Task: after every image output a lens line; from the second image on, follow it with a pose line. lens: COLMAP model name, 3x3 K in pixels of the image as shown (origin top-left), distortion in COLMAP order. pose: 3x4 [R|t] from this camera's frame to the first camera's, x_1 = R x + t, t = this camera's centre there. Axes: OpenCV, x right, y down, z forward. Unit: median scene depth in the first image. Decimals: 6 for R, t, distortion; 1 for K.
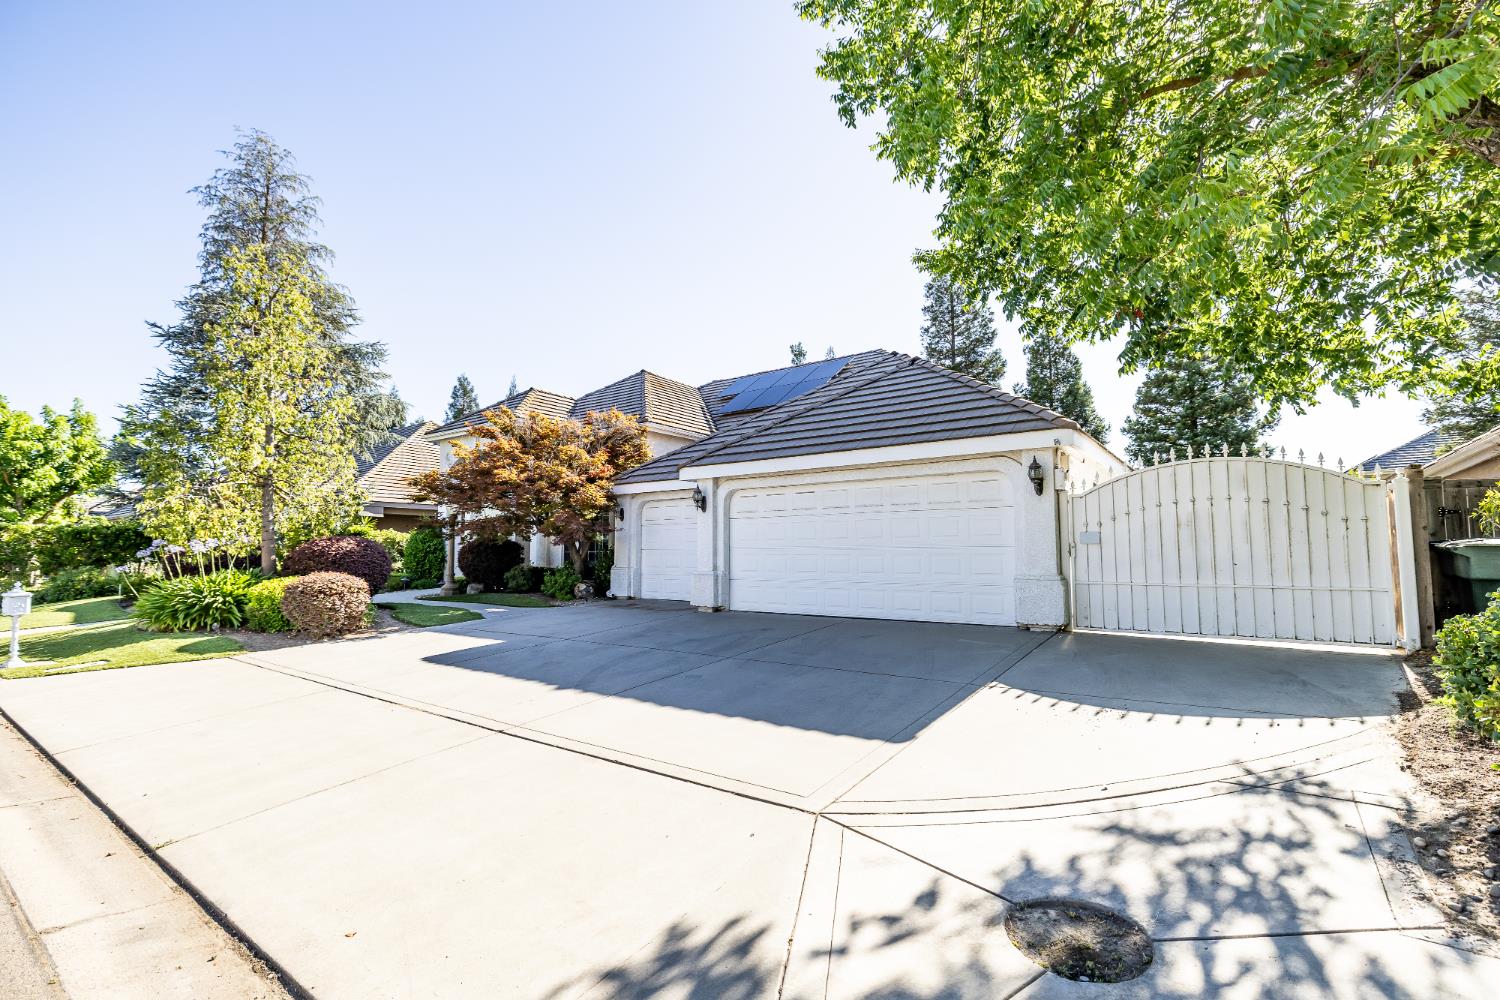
lens RADIAL K [[673.2, 0, 750.4], [0, 673.2, 503.5], [0, 0, 1]] dist [0.001844, 0.000069]
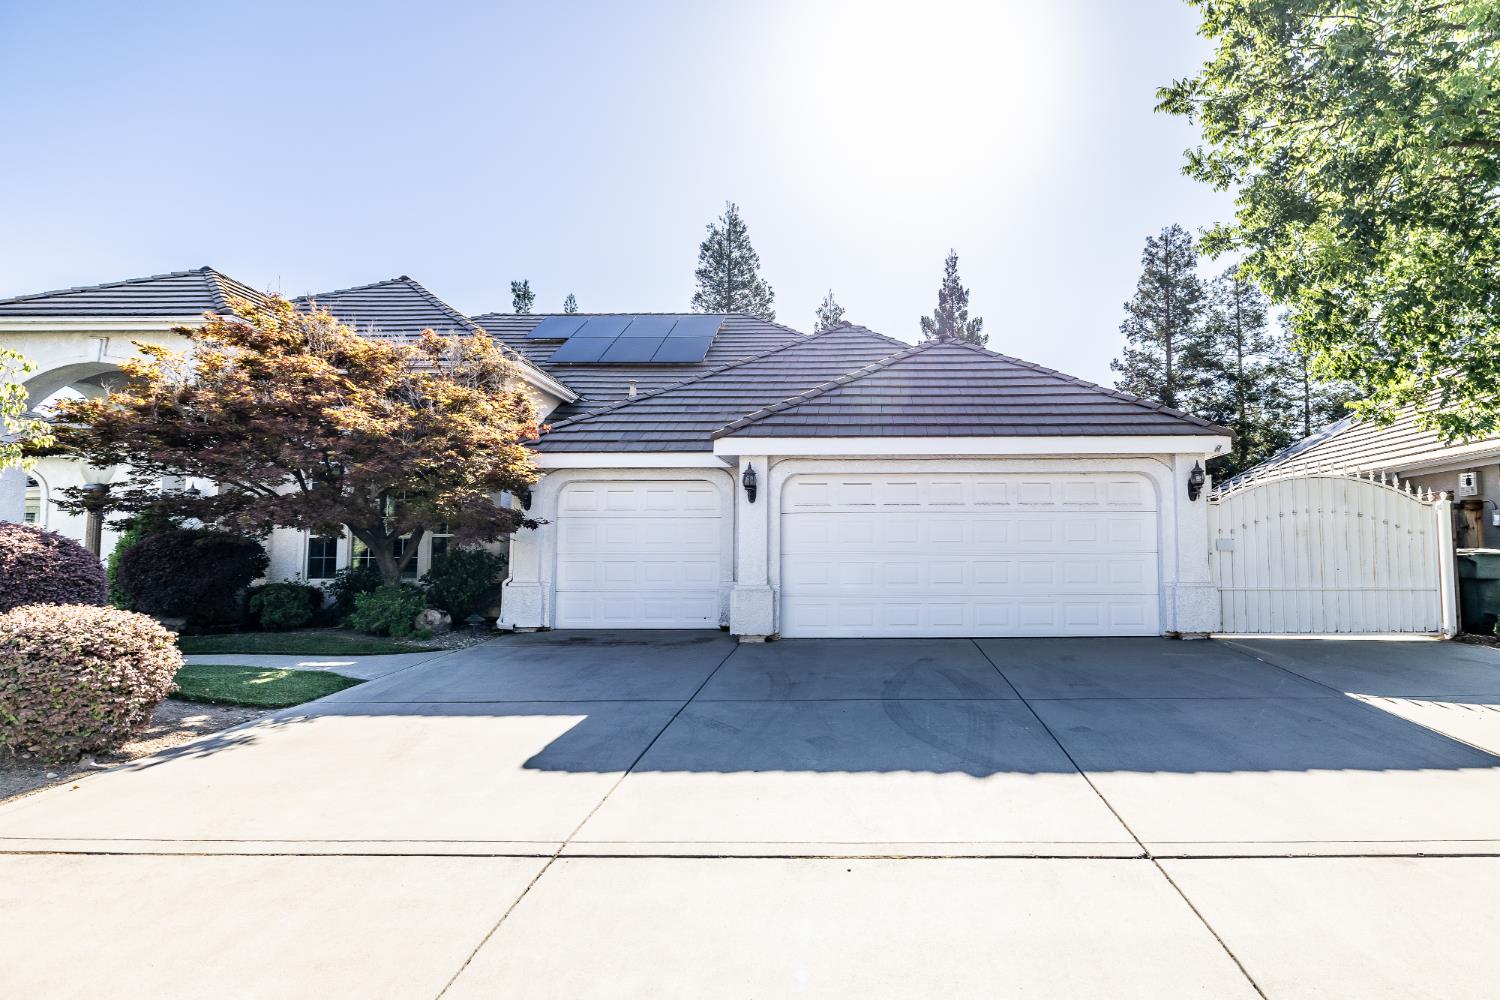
lens RADIAL K [[771.7, 0, 784.1], [0, 771.7, 540.2], [0, 0, 1]] dist [0.001510, 0.001271]
pose [[0.808866, 0.014657, 0.587810, -0.521830], [-0.042491, 0.998533, 0.033573, 0.023739], [-0.586455, -0.052133, 0.808302, 0.322816]]
